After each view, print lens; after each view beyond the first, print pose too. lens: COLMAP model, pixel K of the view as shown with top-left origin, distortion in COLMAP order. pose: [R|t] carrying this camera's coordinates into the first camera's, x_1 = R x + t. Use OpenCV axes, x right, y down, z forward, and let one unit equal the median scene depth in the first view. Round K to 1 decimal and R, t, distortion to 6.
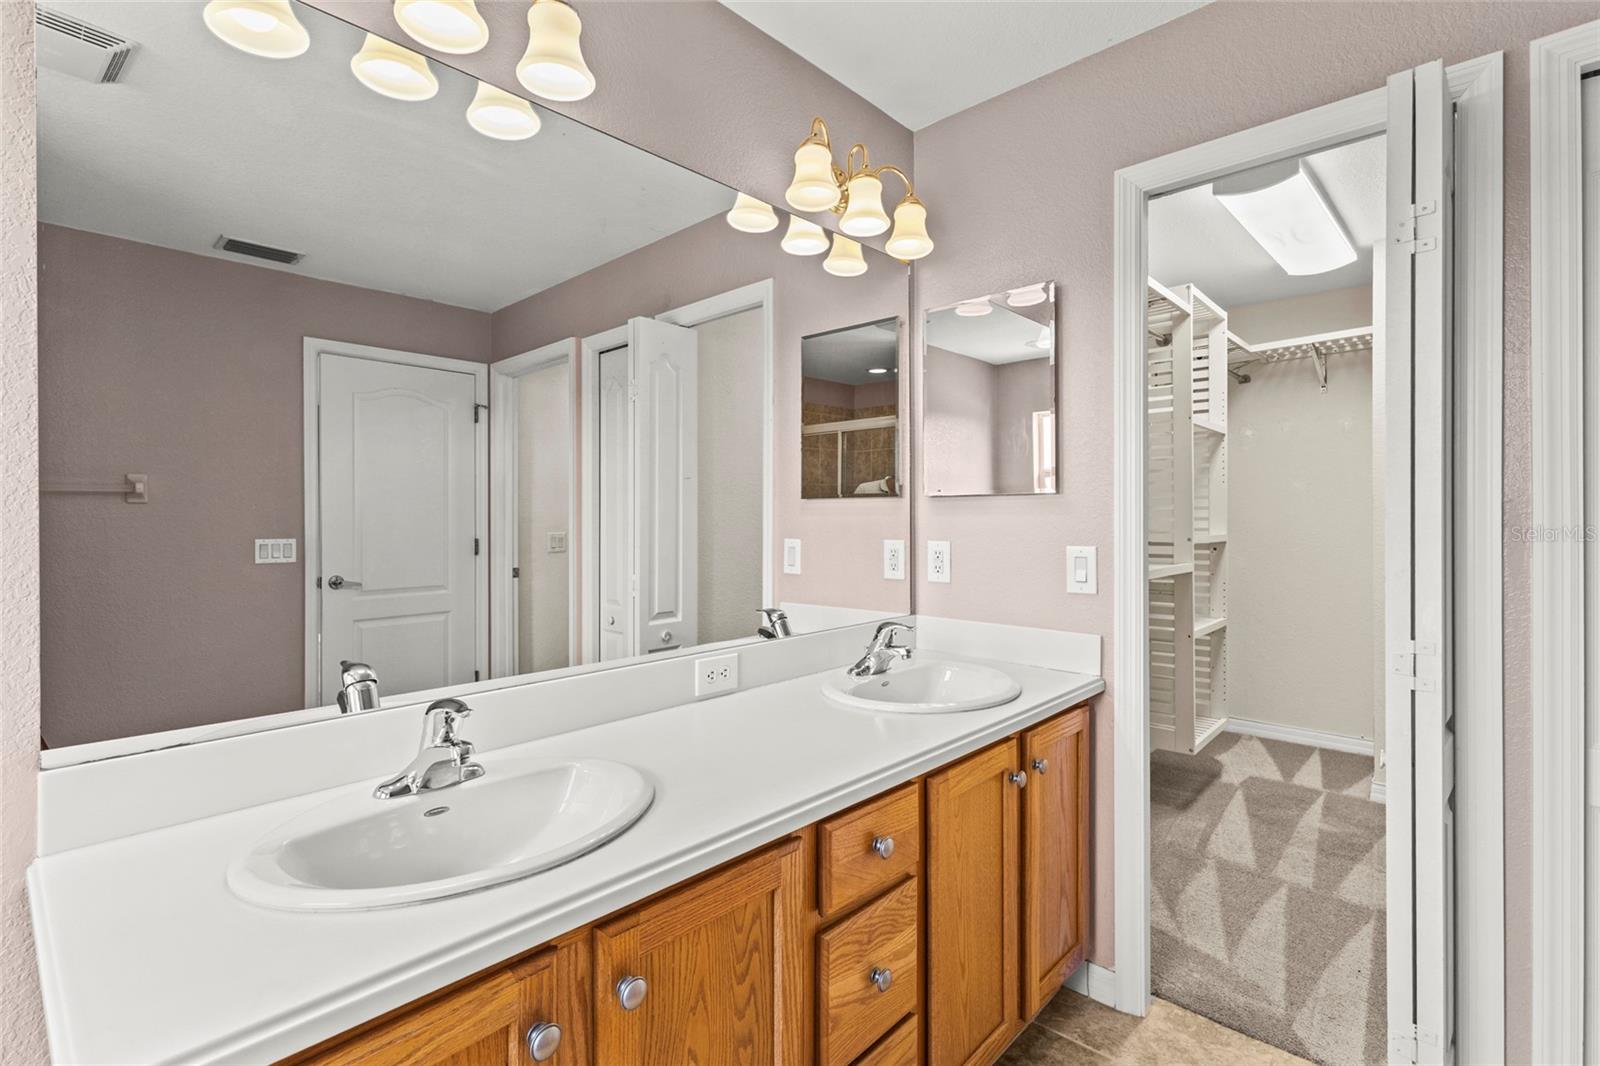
lens RADIAL K [[737.2, 0, 796.4], [0, 737.2, 522.2], [0, 0, 1]] dist [0.001027, 0.000712]
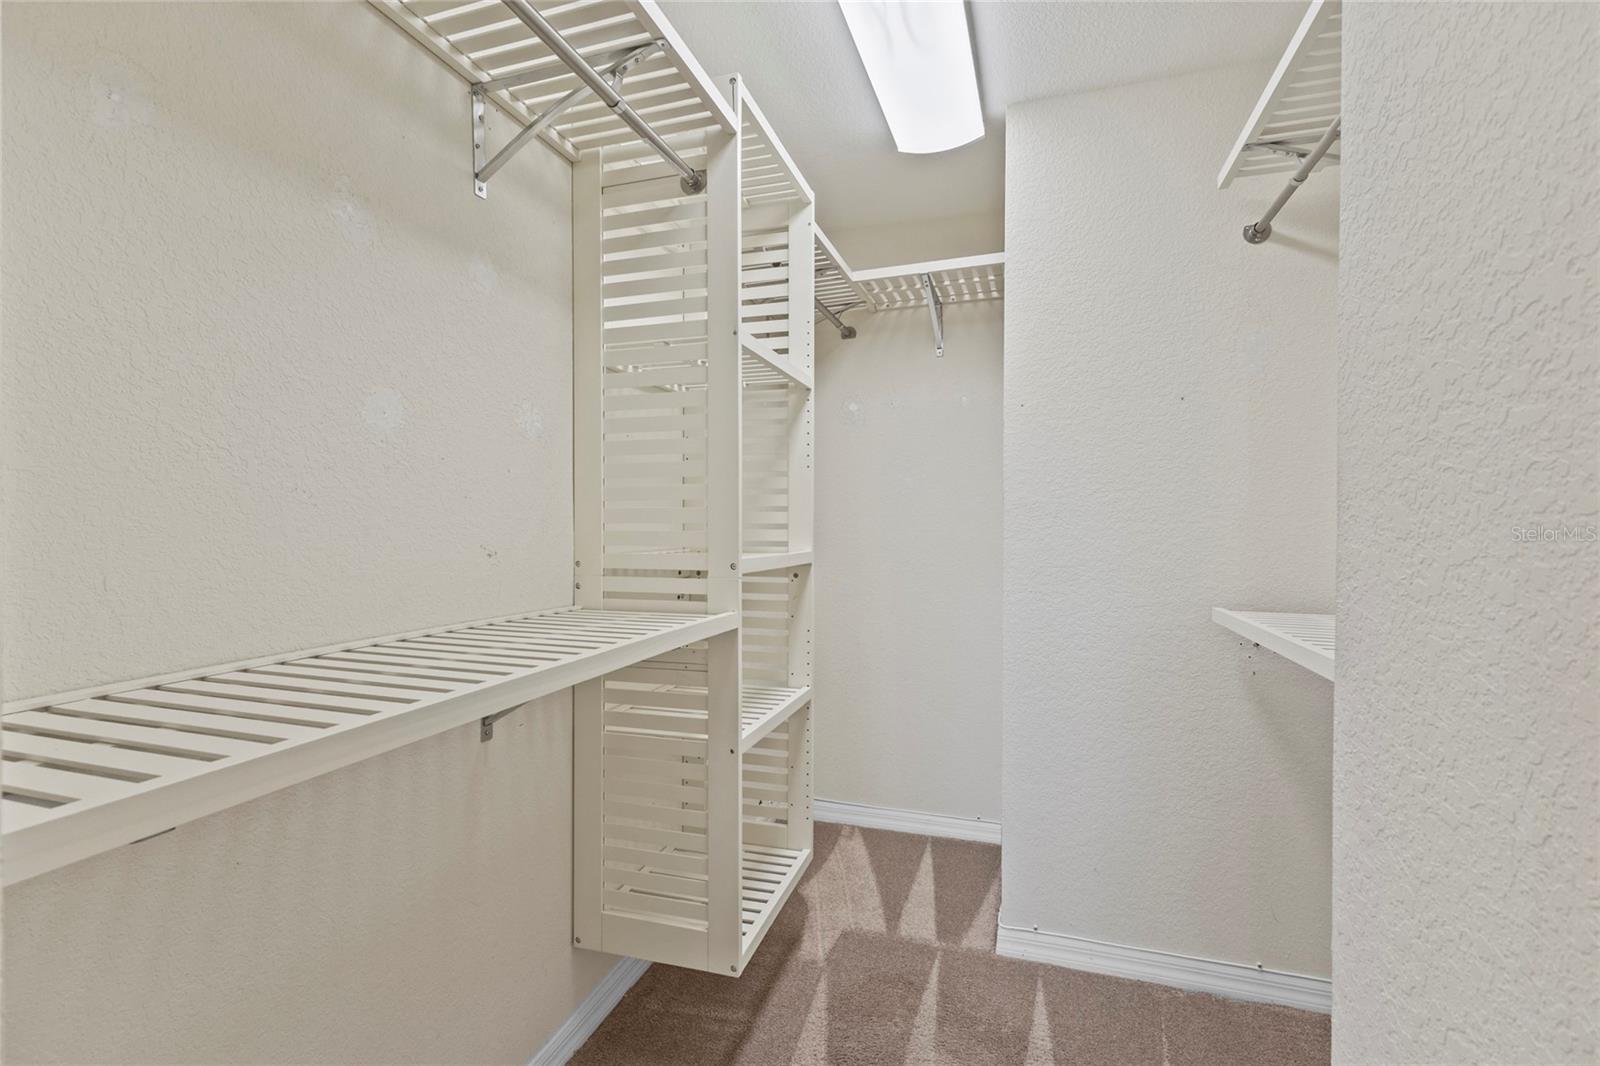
lens RADIAL K [[737.2, 0, 795.8], [0, 737.2, 531.1], [0, 0, 1]] dist [0.001027, 0.000712]
pose [[0.904542, 0.004714, 0.426358, 0.313229], [-0.006593, 0.999974, 0.002933, -0.002811], [-0.426333, -0.005464, 0.904550, 0.454545]]
